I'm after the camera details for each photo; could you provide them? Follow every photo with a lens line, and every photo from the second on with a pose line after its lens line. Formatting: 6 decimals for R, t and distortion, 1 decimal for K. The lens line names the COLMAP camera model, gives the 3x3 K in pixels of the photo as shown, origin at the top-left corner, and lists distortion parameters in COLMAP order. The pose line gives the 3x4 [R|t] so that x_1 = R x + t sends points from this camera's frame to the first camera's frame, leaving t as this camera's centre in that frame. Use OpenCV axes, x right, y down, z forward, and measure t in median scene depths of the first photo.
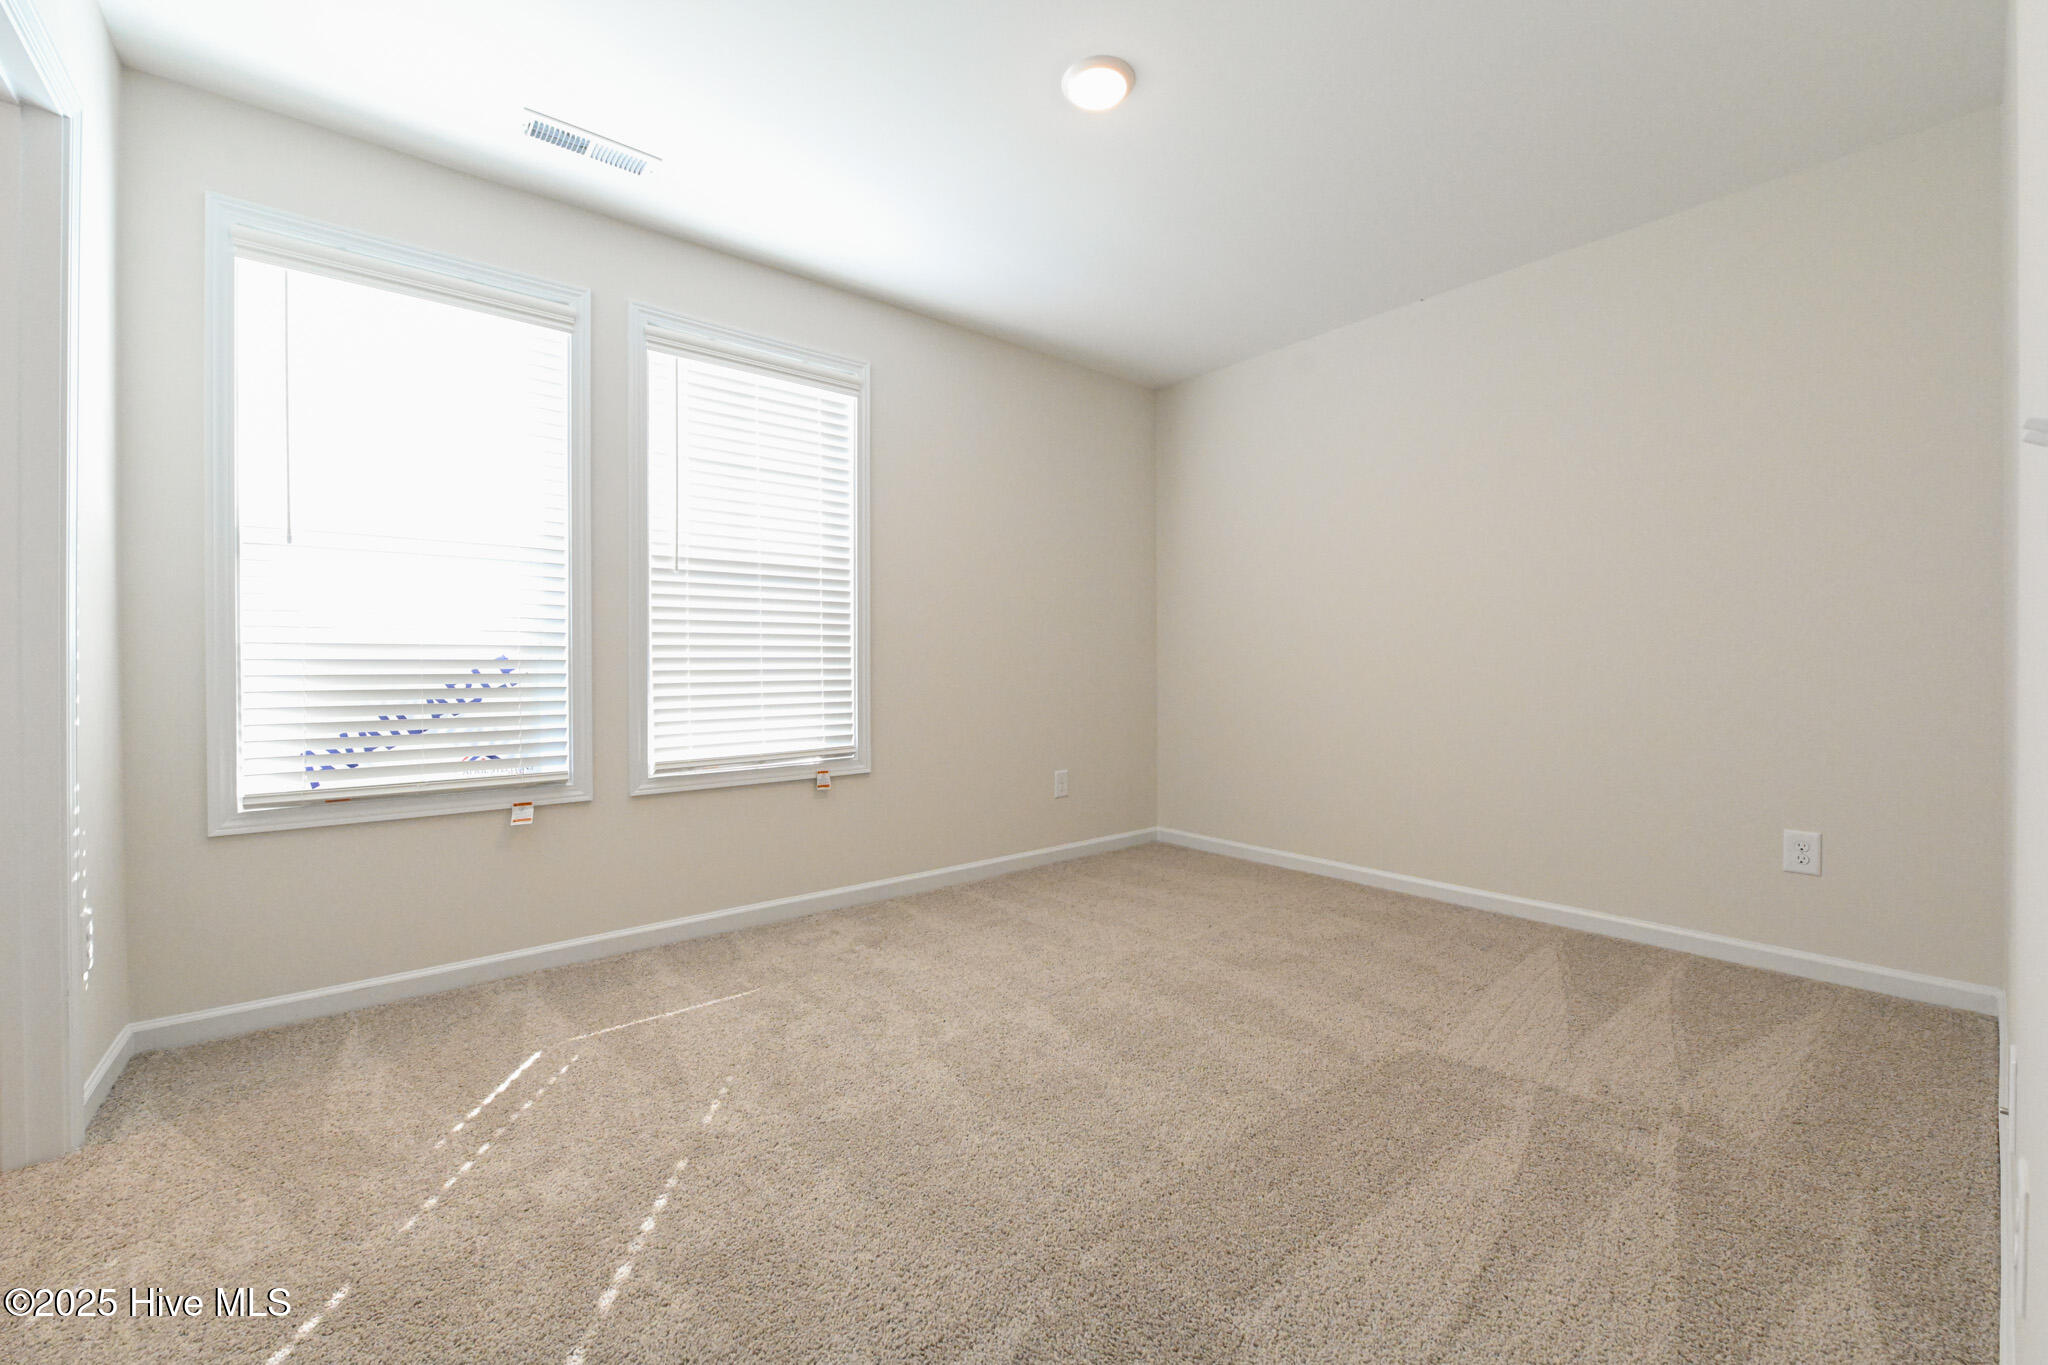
lens RADIAL K [[812.0, 0, 1013.0], [0, 812.0, 661.1], [0, 0, 1]] dist [-0.011175, 0.001295]
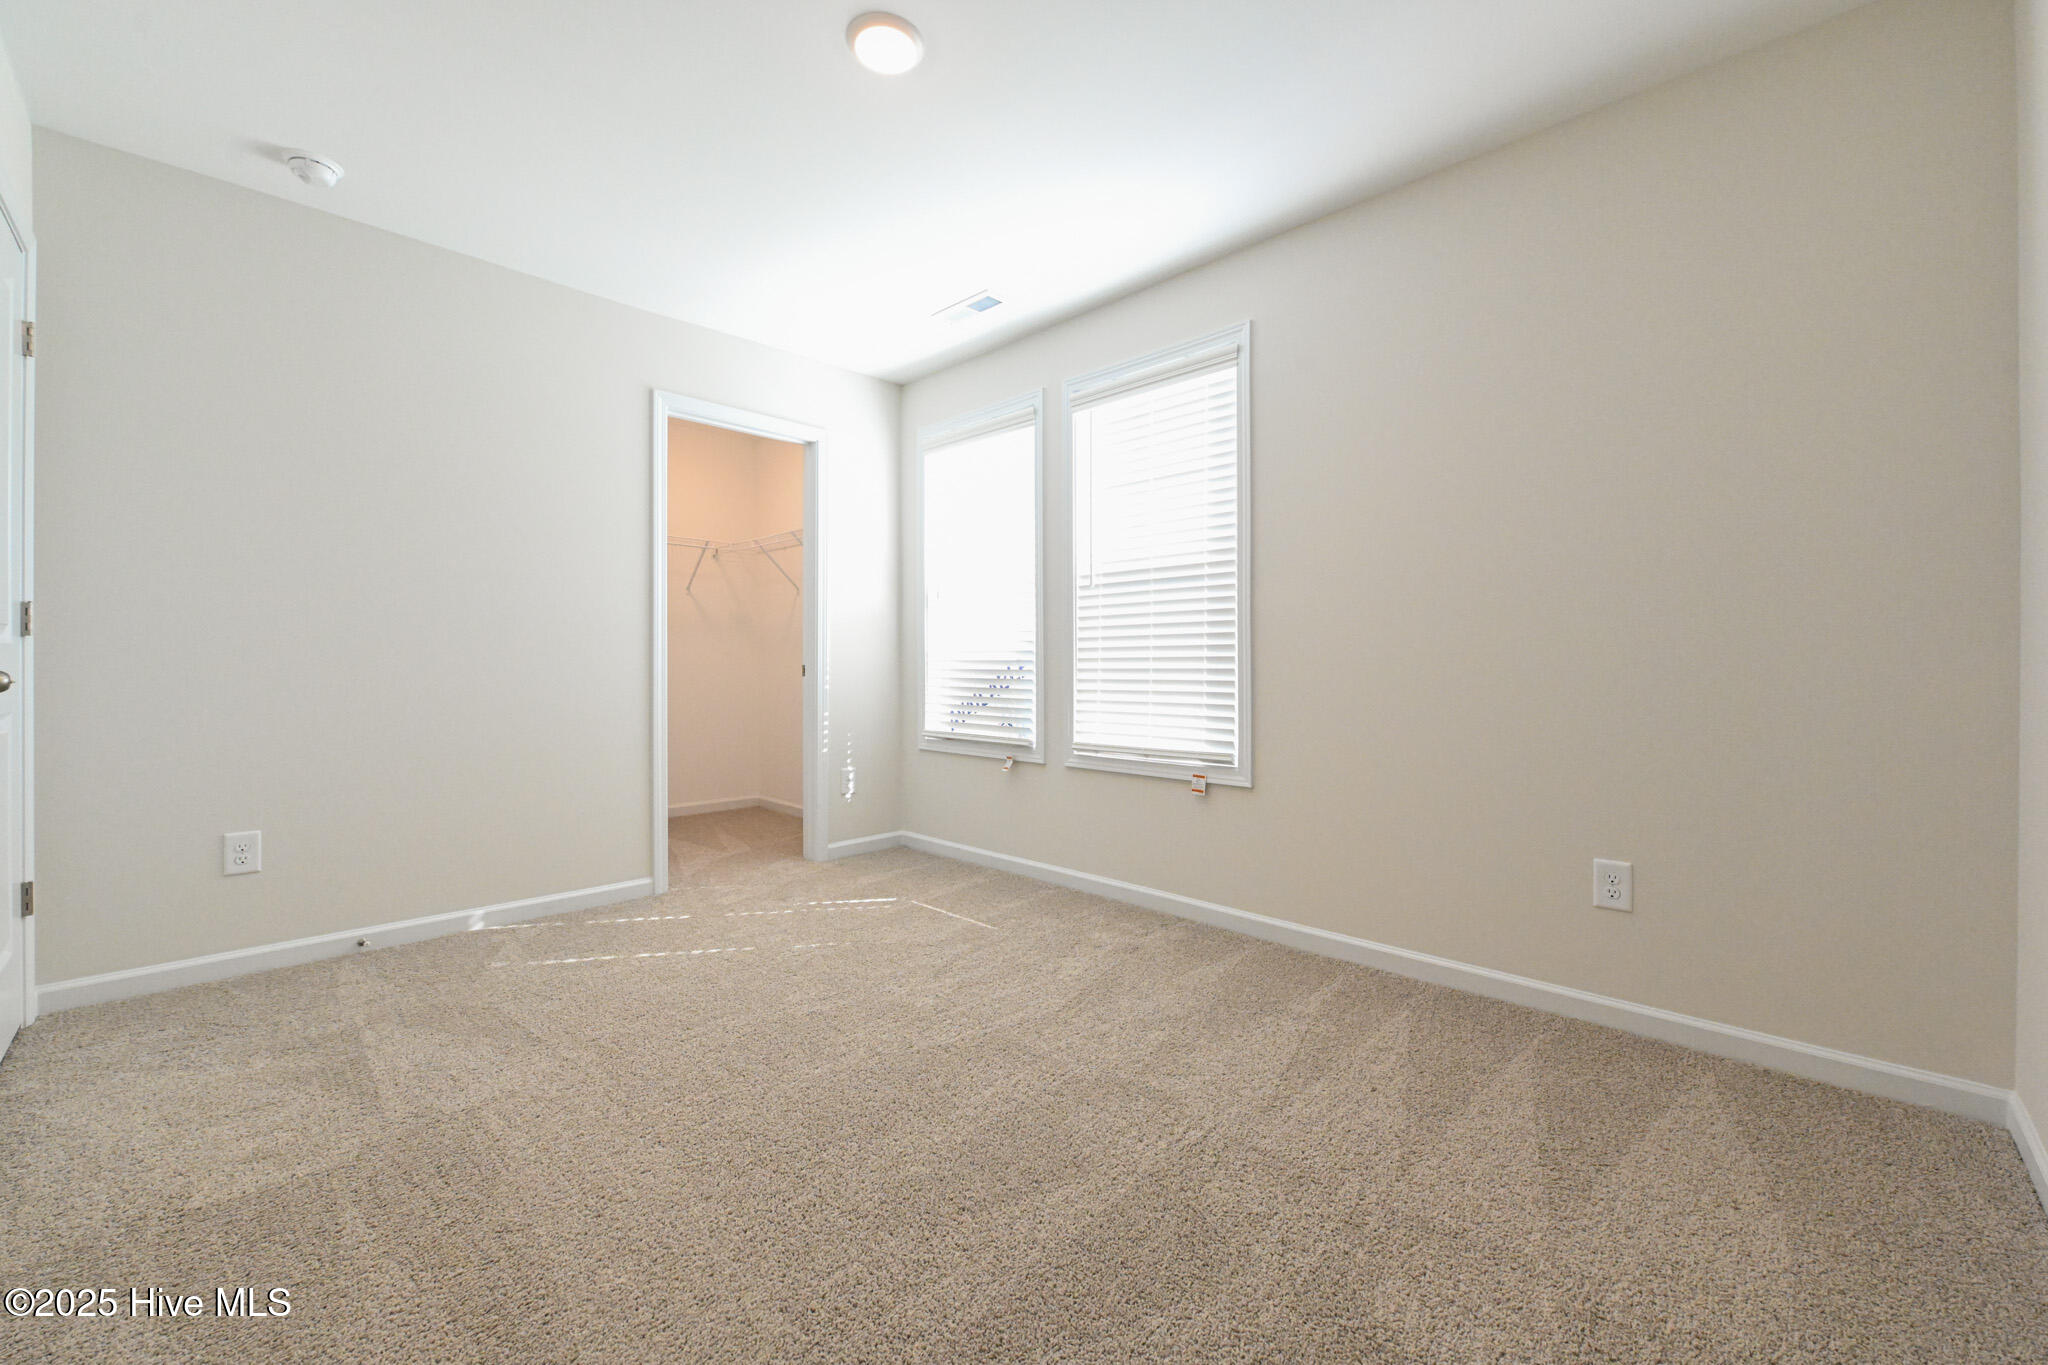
lens RADIAL K [[812.0, 0, 1037.9], [0, 812.0, 661.5], [0, 0, 1]] dist [-0.011175, 0.001295]
pose [[0.112229, -0.000230, -0.993682, 0.792617], [0.004734, 0.999989, 0.000303, 0.000110], [0.993671, -0.004738, 0.112229, 0.802170]]
